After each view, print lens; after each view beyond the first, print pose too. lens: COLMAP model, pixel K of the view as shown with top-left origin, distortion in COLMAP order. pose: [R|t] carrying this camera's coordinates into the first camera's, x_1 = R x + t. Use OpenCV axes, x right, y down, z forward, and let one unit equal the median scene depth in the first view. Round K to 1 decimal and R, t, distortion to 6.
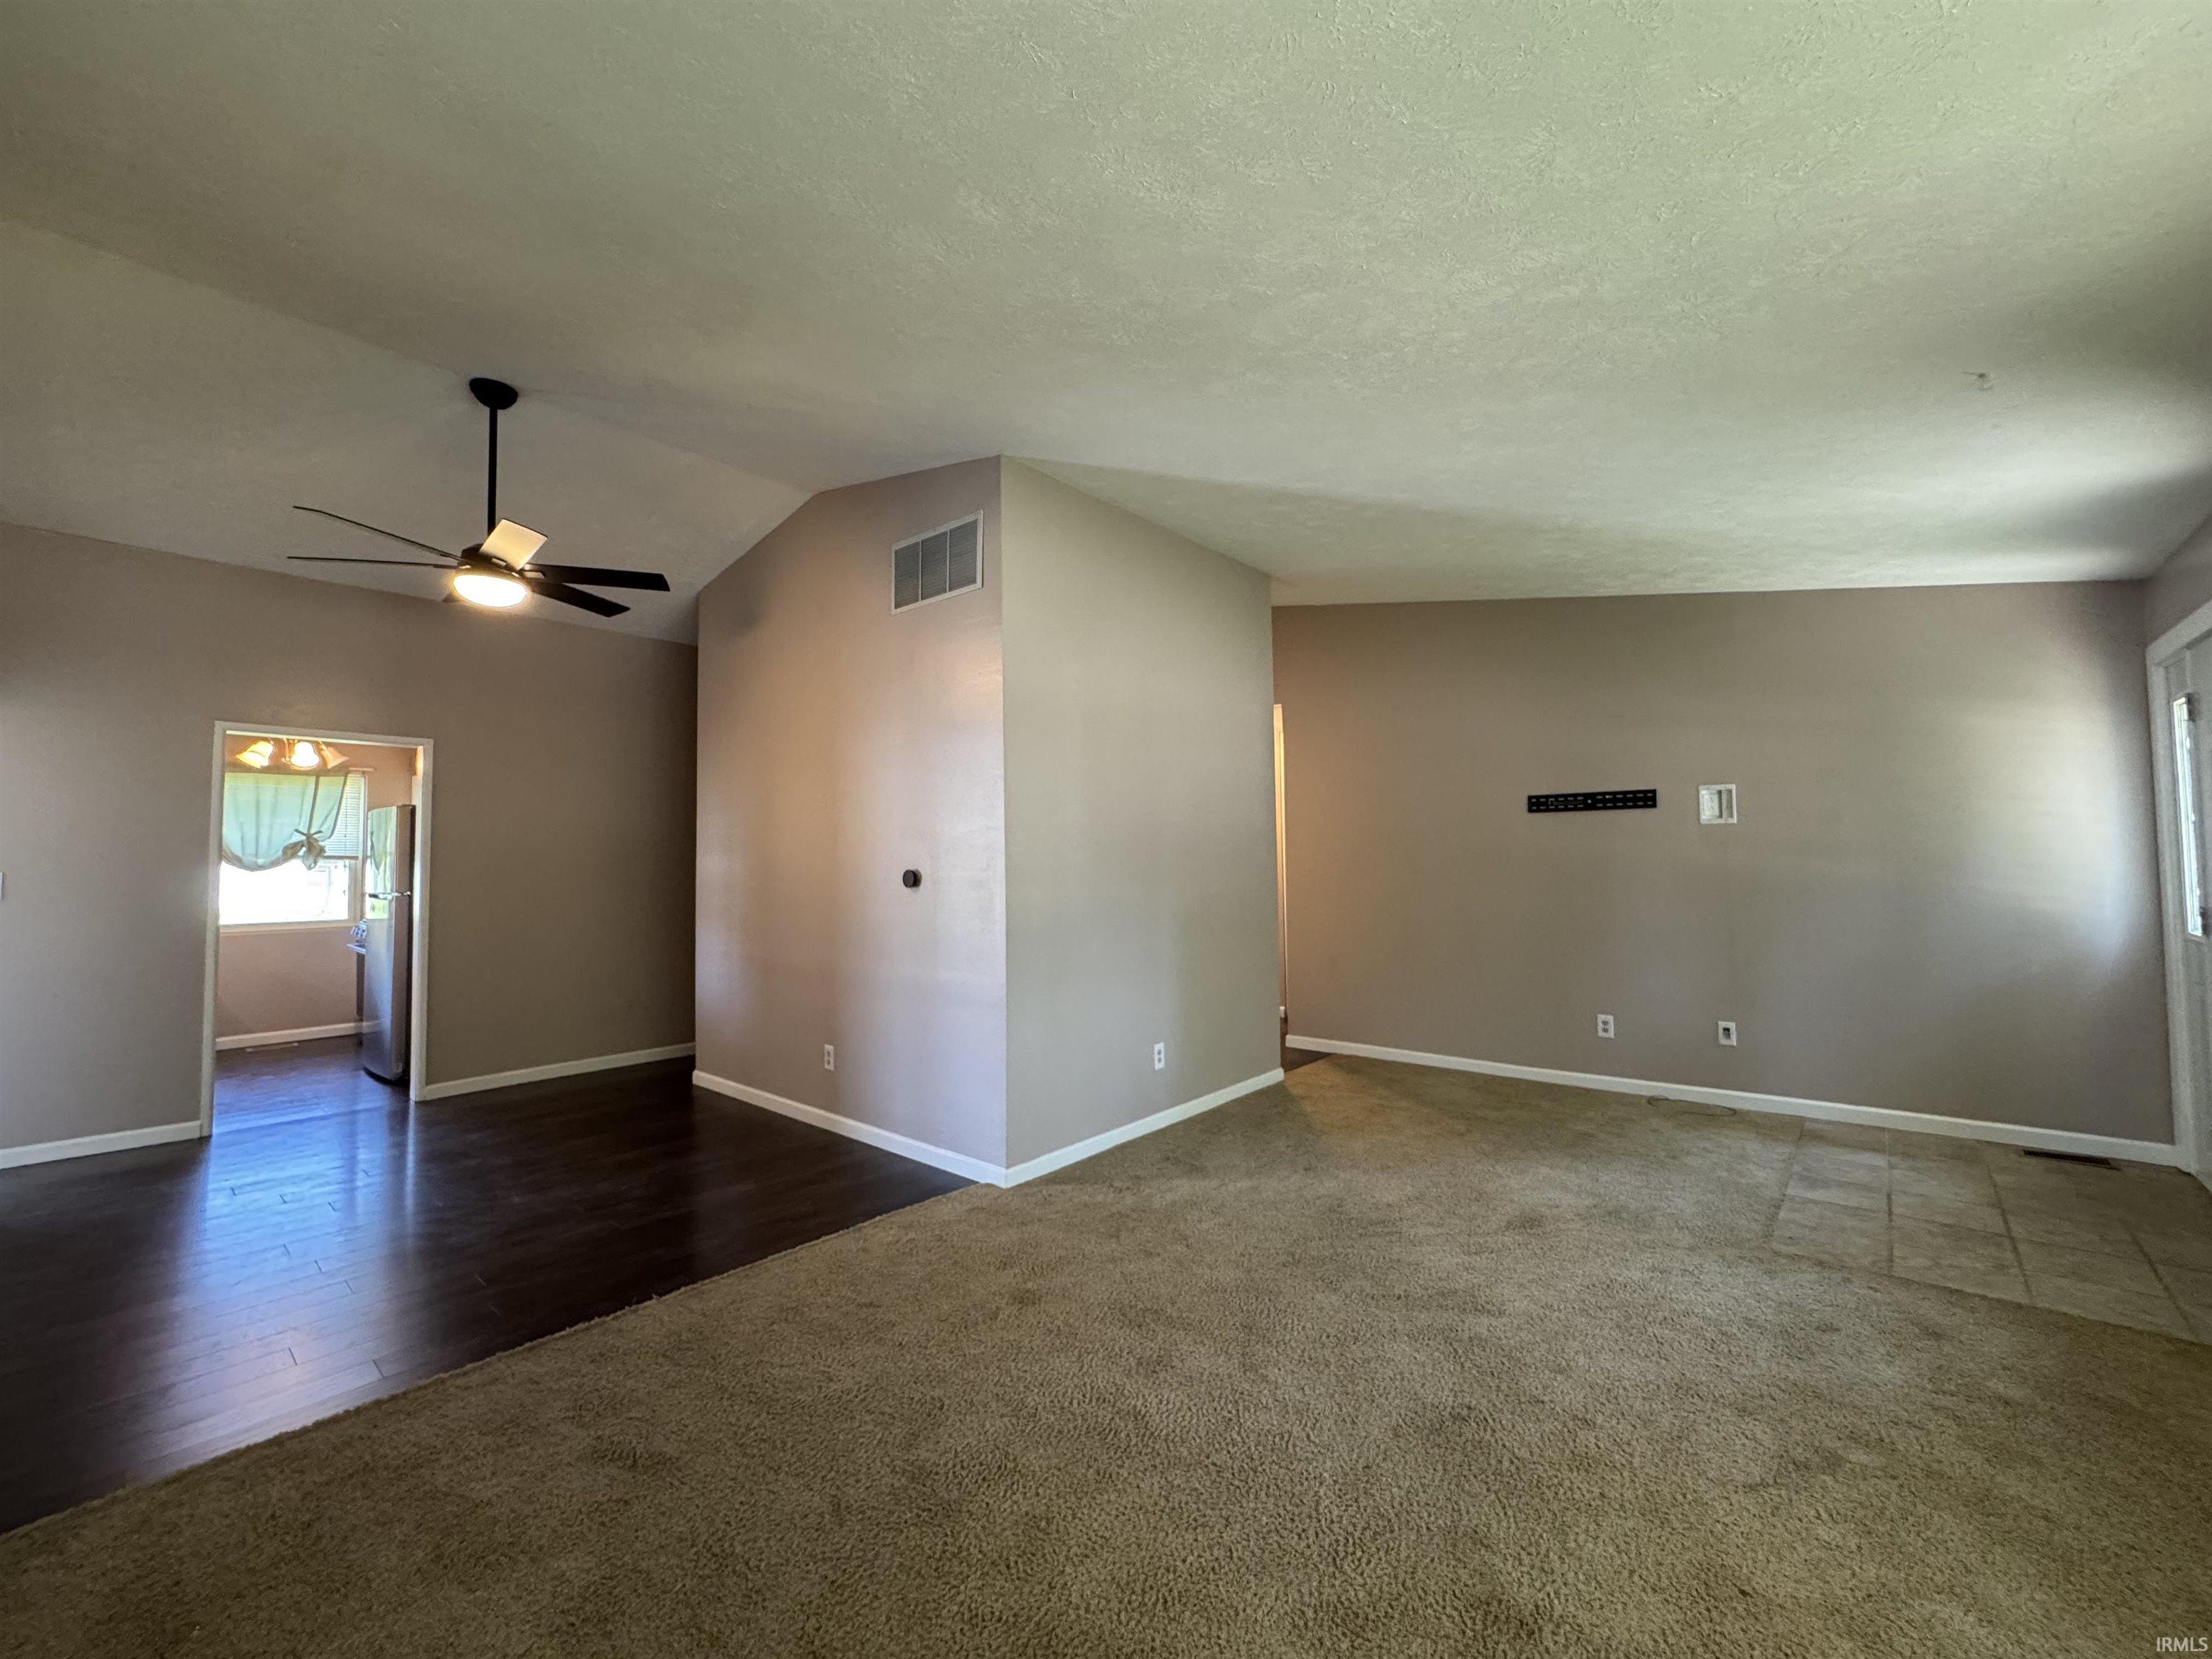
lens RADIAL K [[898.2, 0, 1119.7], [0, 898.2, 826.2], [0, 0, 1]] dist [-0.000019, 0.000970]
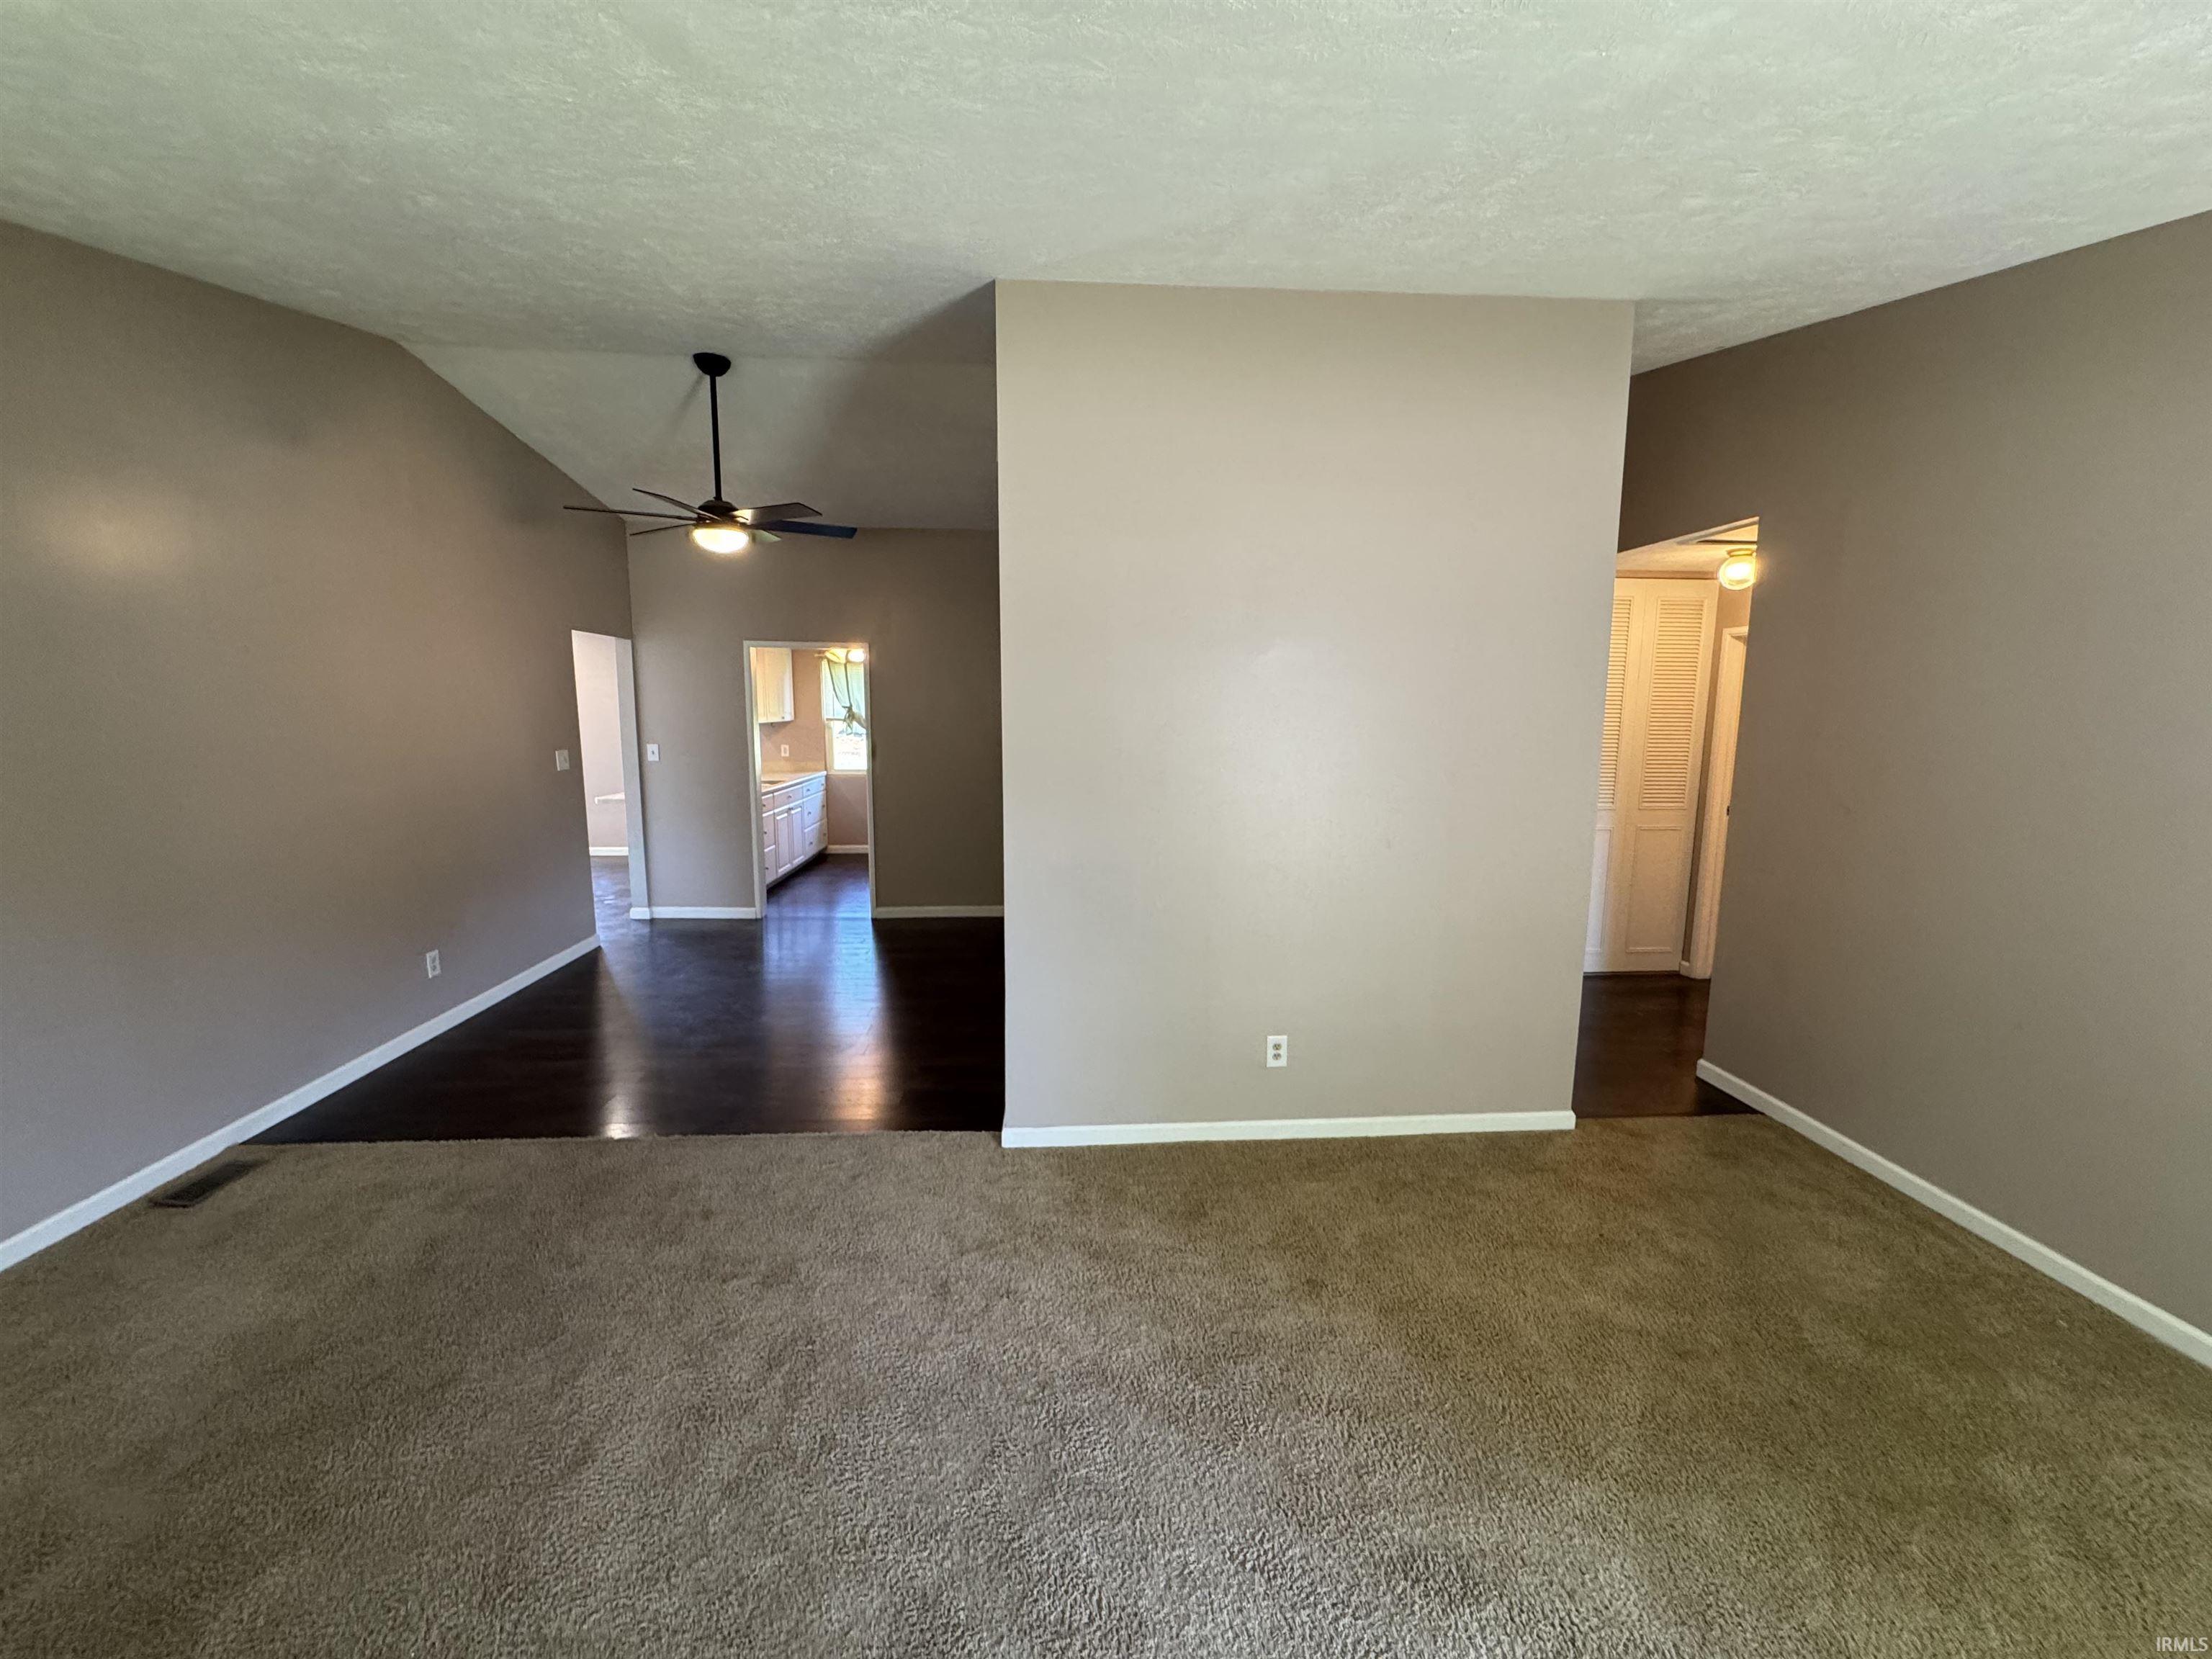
lens RADIAL K [[898.2, 0, 1109.7], [0, 898.2, 826.8], [0, 0, 1]] dist [-0.000019, 0.000970]
pose [[0.702203, 0.103810, -0.704368, 0.511302], [0.005244, 0.988532, 0.150918, -0.049576], [0.711958, -0.109669, 0.693606, 0.446307]]
